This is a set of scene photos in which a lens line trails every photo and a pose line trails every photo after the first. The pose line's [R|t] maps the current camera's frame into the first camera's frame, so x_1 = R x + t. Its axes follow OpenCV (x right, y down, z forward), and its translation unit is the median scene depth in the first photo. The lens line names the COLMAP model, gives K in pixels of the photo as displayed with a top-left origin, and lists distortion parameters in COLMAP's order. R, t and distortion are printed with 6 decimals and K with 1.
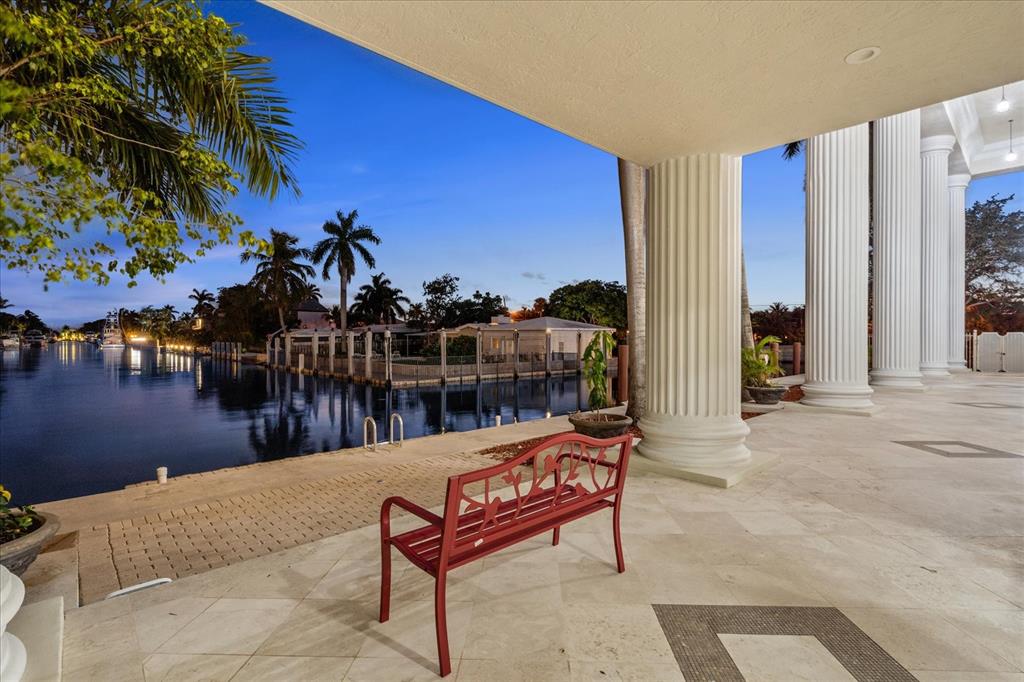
lens RADIAL K [[480.8, 0, 516.5], [0, 480.8, 341.4], [0, 0, 1]] dist [-0.002267, -0.000456]
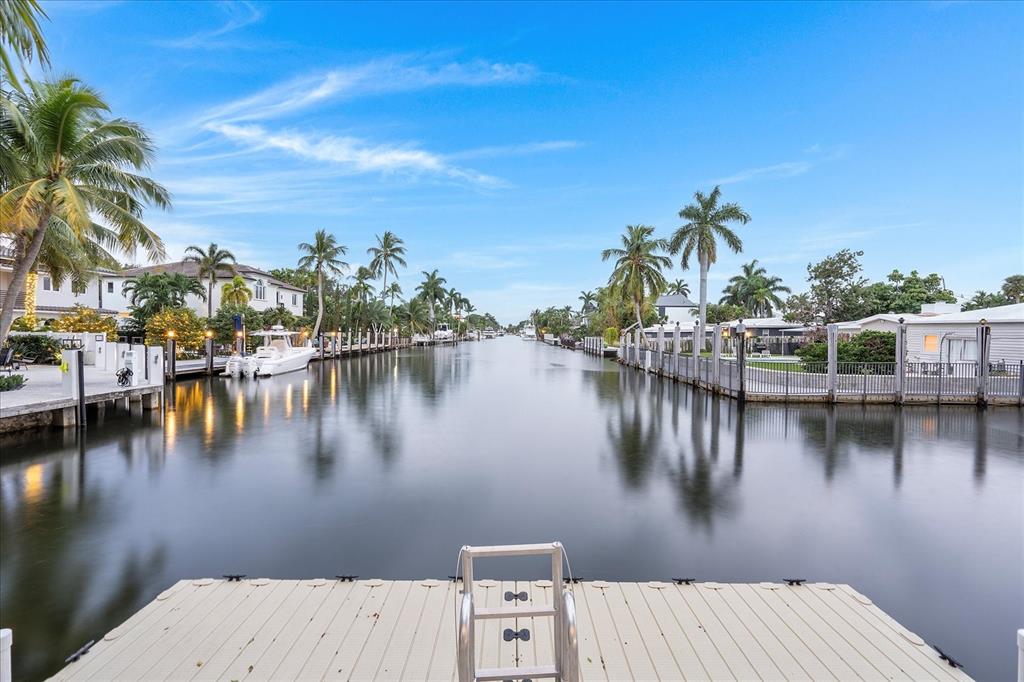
lens RADIAL K [[458.8, 0, 512.0], [0, 458.8, 341.0], [0, 0, 1]] dist [-0.002634, 0.000127]
pose [[0.716800, 0.018812, -0.697025, -0.014360], [-0.013029, 0.999823, 0.013586, -0.000439], [0.697157, -0.000656, 0.716918, 0.119997]]
